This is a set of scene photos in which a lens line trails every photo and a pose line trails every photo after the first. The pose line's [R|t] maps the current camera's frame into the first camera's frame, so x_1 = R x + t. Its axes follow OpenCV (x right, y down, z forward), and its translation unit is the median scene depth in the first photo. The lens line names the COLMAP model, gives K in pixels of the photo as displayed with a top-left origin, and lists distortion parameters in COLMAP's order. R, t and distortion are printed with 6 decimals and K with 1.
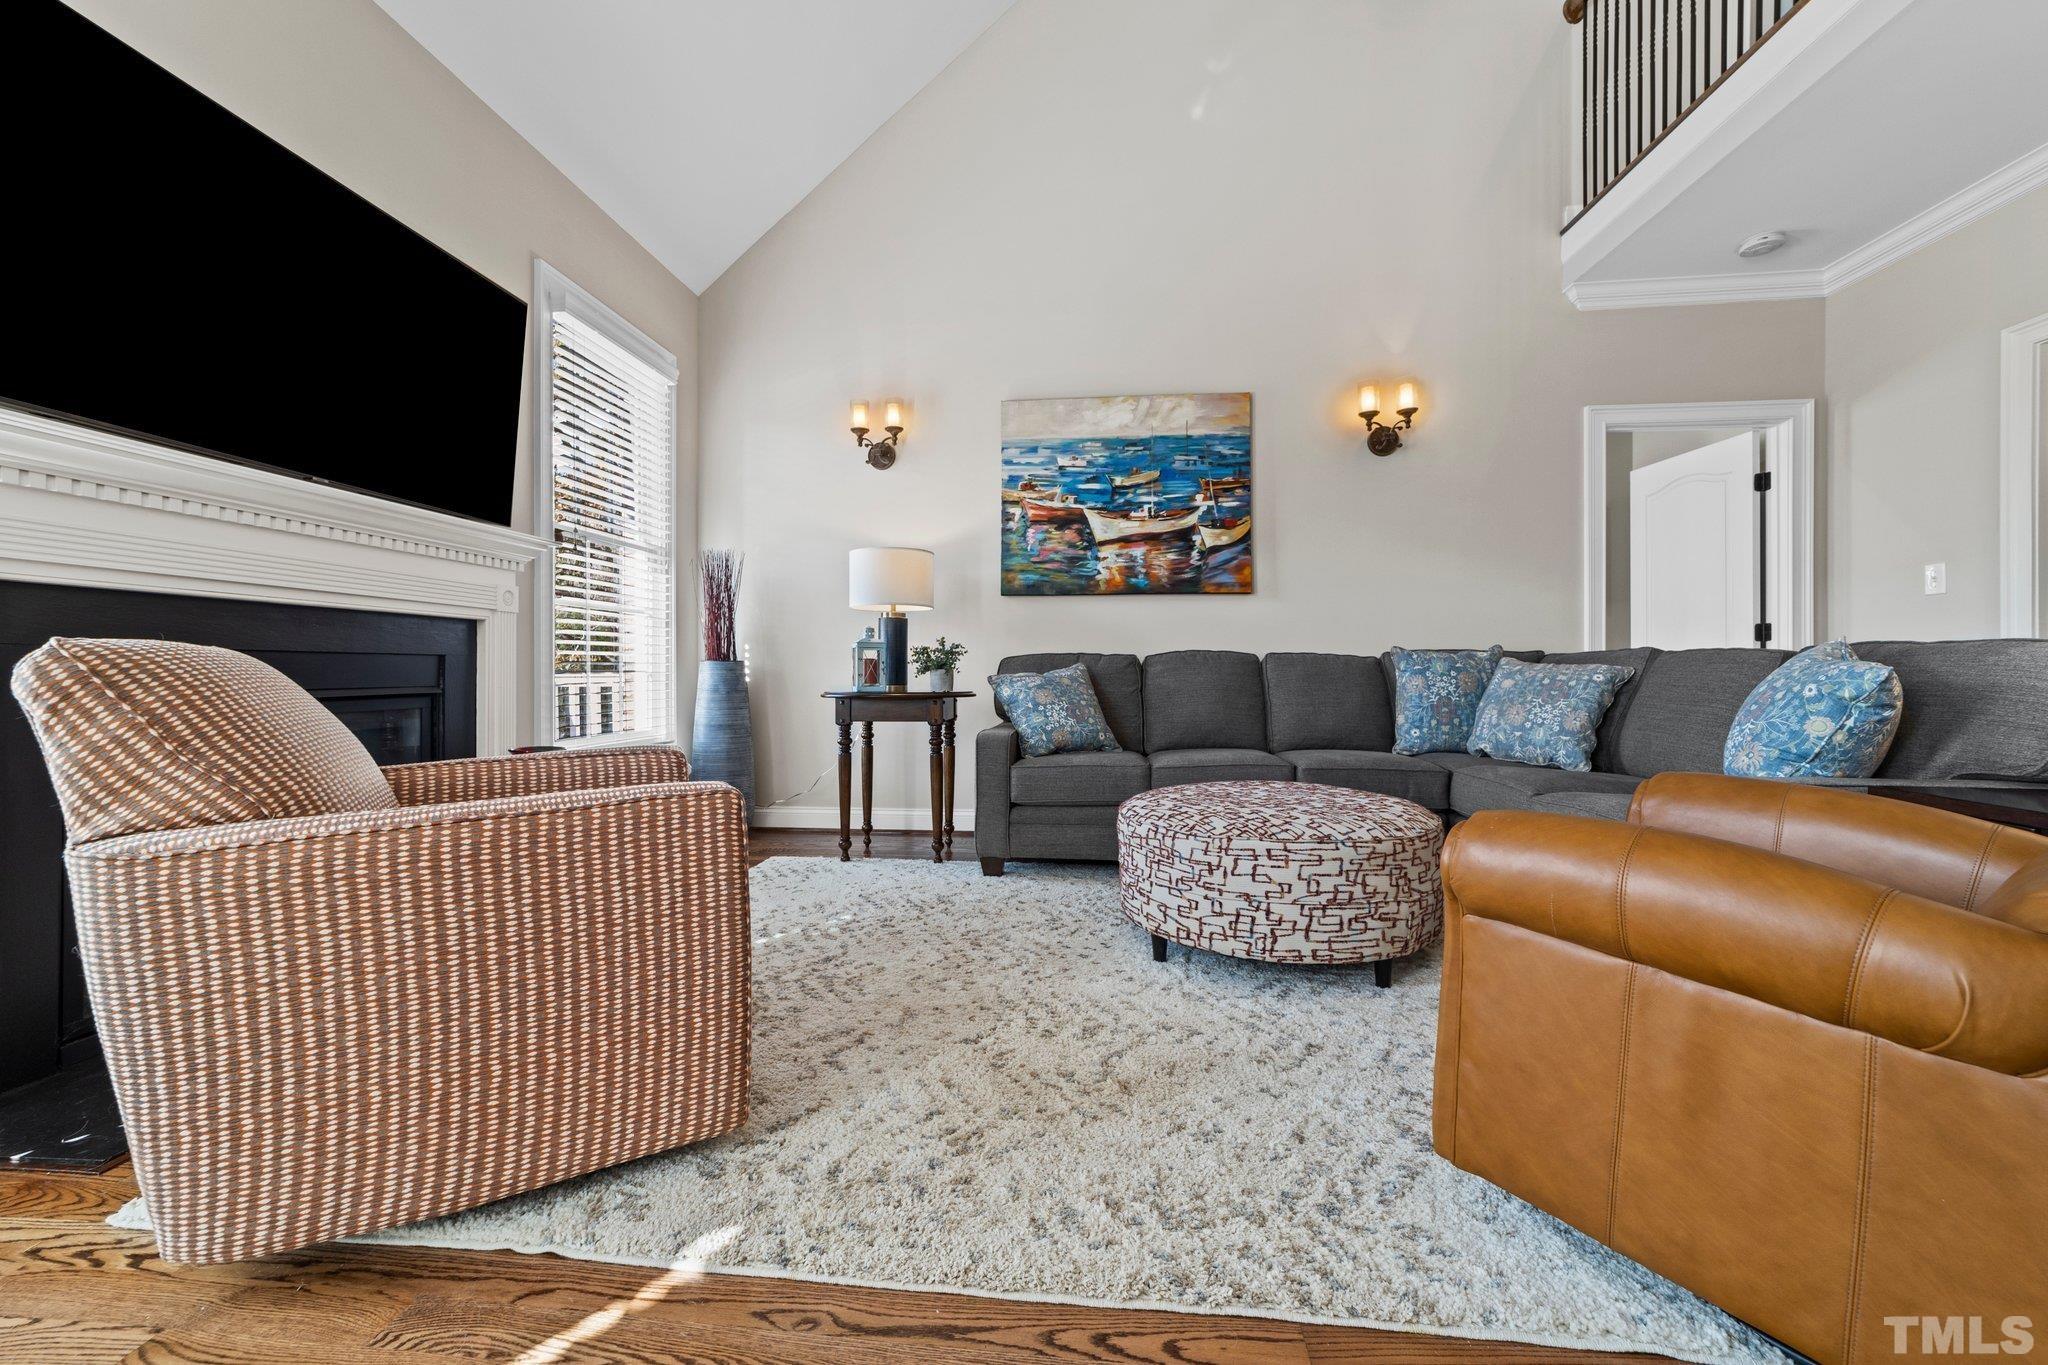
lens RADIAL K [[880.7, 0, 1030.8], [0, 880.7, 659.9], [0, 0, 1]] dist [0.015718, -0.000030]
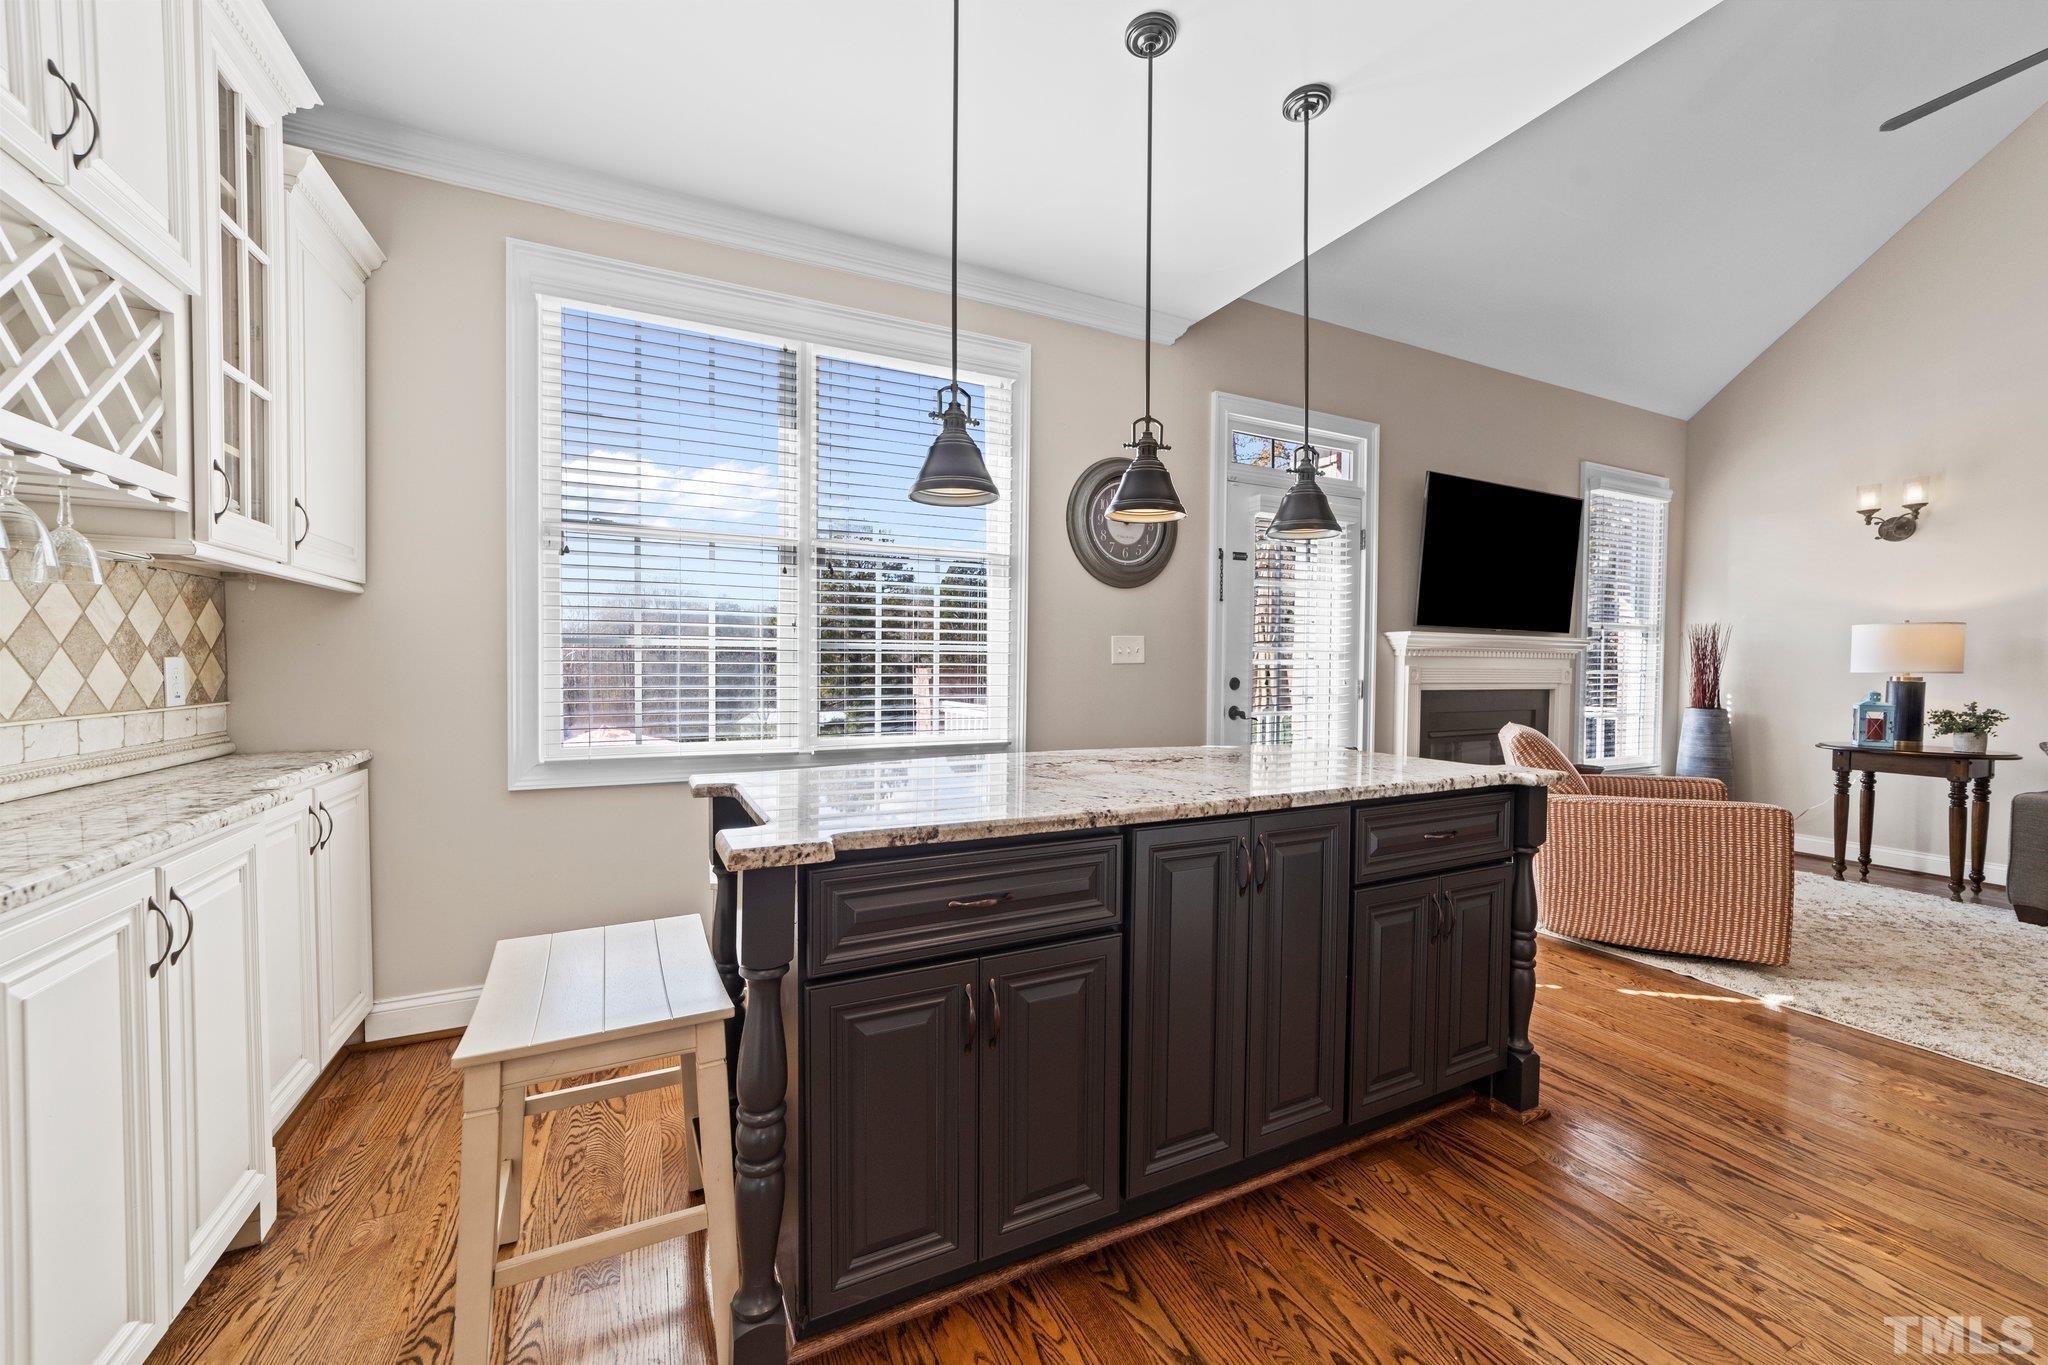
lens RADIAL K [[798.1, 0, 988.1], [0, 798.1, 680.2], [0, 0, 1]] dist [-0.003493, 0.002894]
pose [[0.528855, 0.027888, -0.848254, 0.086181], [-0.008161, 0.999581, 0.027775, -0.064975], [0.848673, -0.007766, 0.528861, -0.518777]]
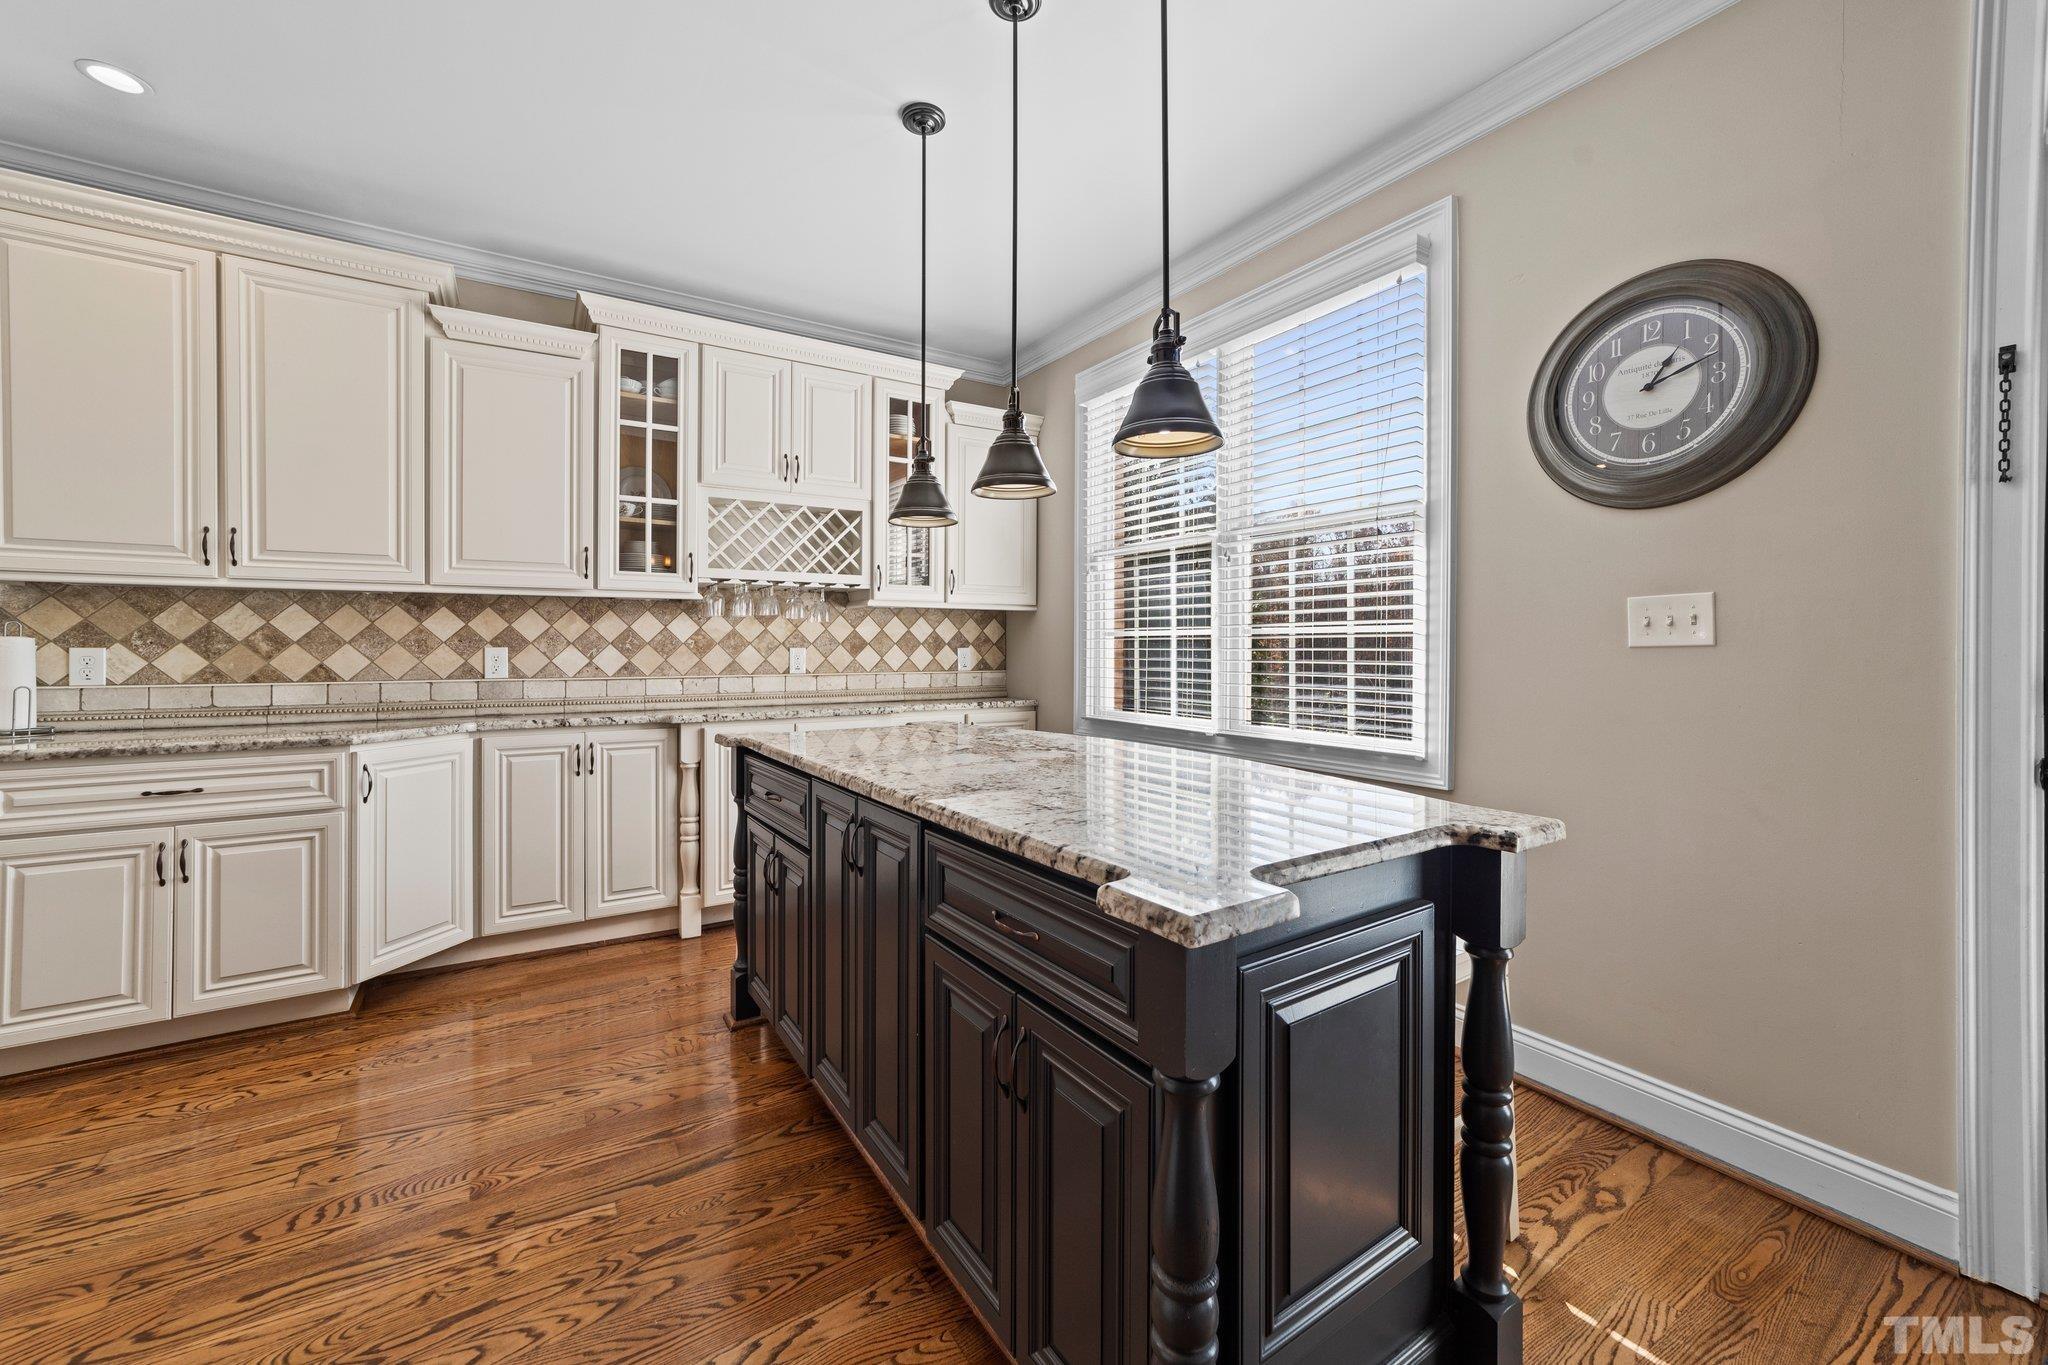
lens RADIAL K [[798.1, 0, 1028.6], [0, 798.1, 641.5], [0, 0, 1]] dist [-0.003493, 0.002894]
pose [[-0.774843, 0.000916, -0.632153, 0.011690], [0.006463, 0.999958, -0.006473, -0.062701], [0.632120, -0.009101, -0.774817, 0.145398]]
